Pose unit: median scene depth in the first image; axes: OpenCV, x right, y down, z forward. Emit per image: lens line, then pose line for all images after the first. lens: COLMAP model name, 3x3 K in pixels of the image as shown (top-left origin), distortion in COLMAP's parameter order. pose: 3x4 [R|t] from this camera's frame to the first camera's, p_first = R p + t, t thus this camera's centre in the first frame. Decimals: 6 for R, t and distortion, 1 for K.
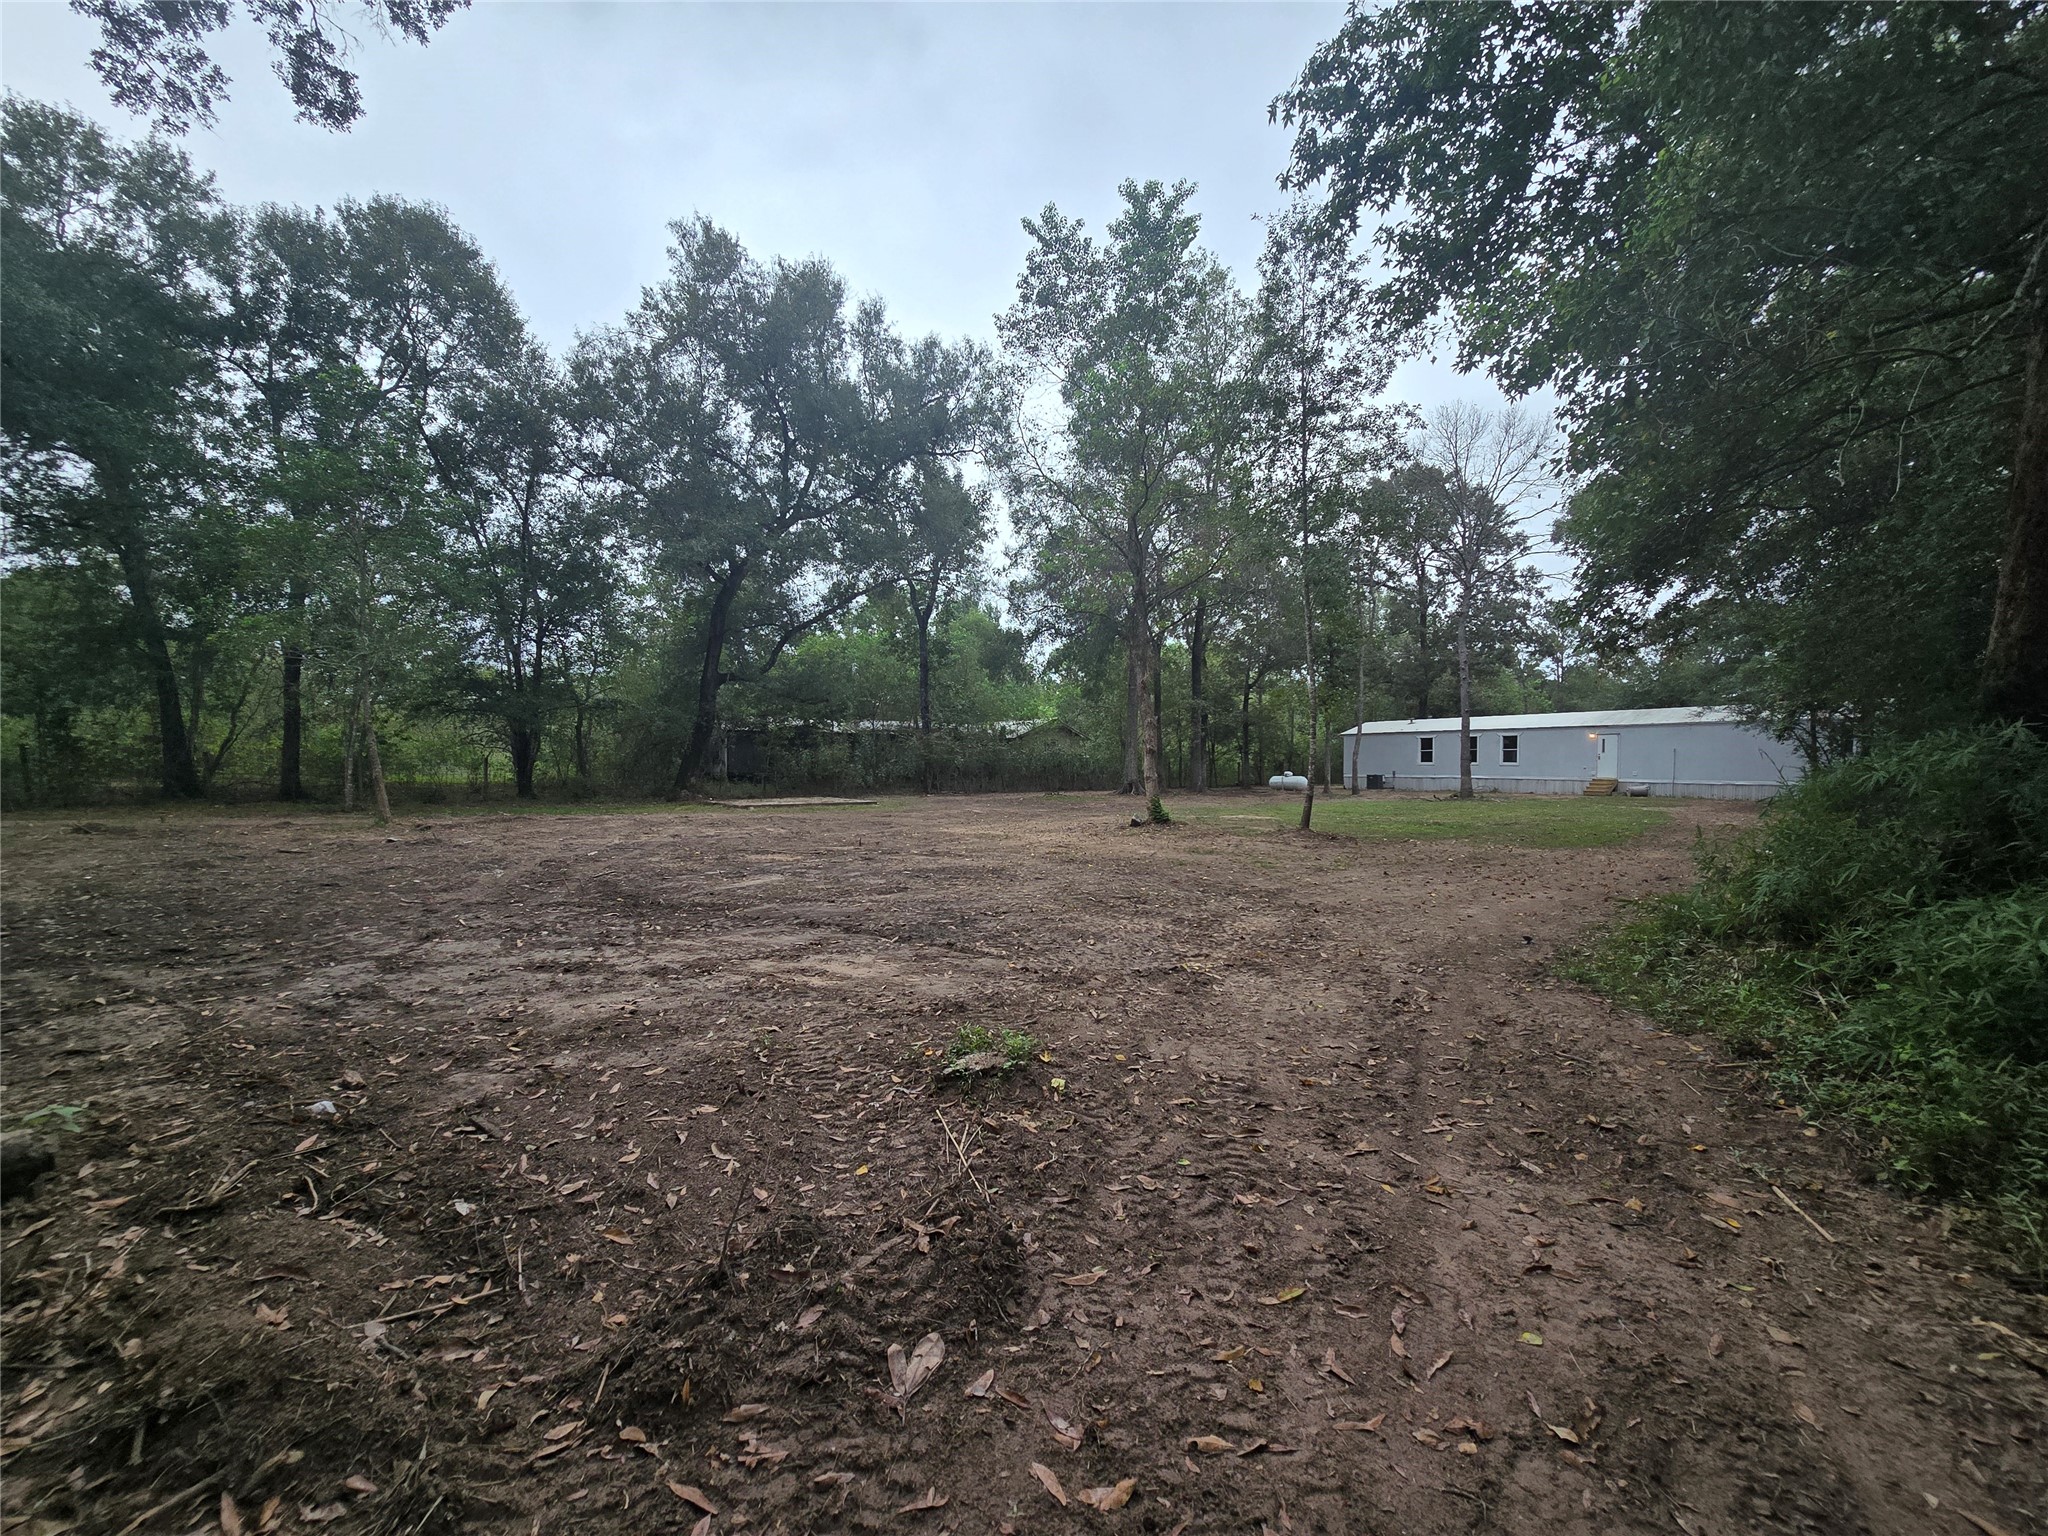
lens RADIAL K [[826.3, 0, 1035.4], [0, 826.3, 780.6], [0, 0, 1]] dist [-0.003446, 0.000230]
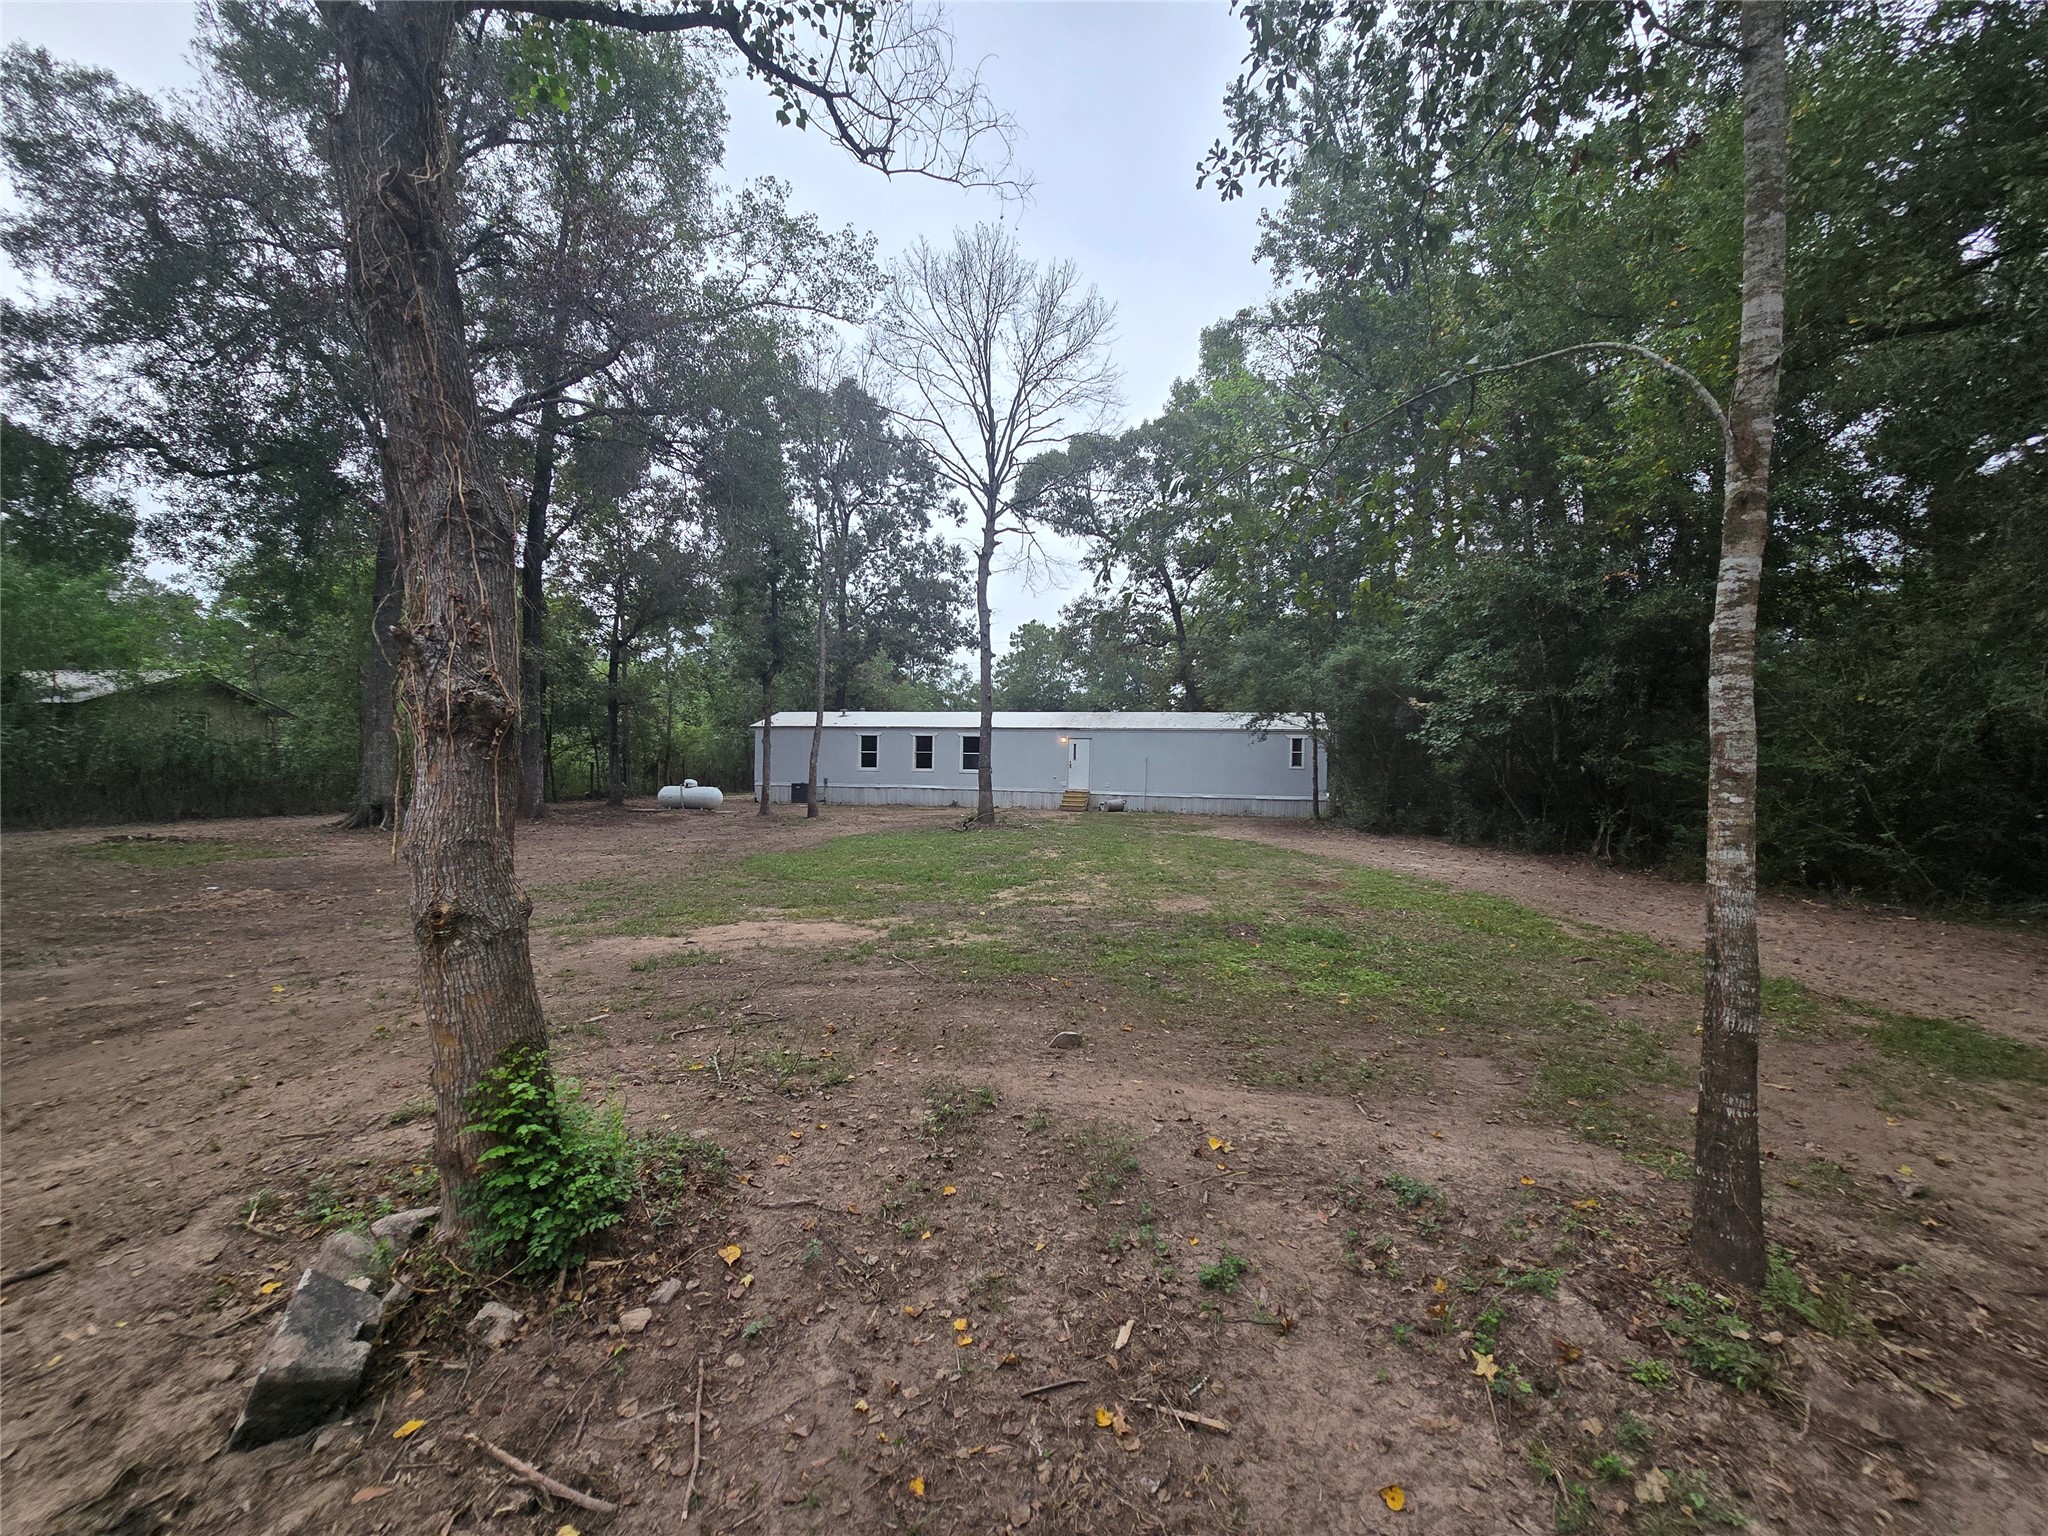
lens RADIAL K [[826.3, 0, 1035.4], [0, 826.3, 780.6], [0, 0, 1]] dist [-0.003446, 0.000230]
pose [[0.710948, -0.000521, 0.703244, 0.042354], [-0.002062, 0.999994, 0.002826, -0.012512], [-0.703241, -0.003459, 0.710943, 0.346570]]
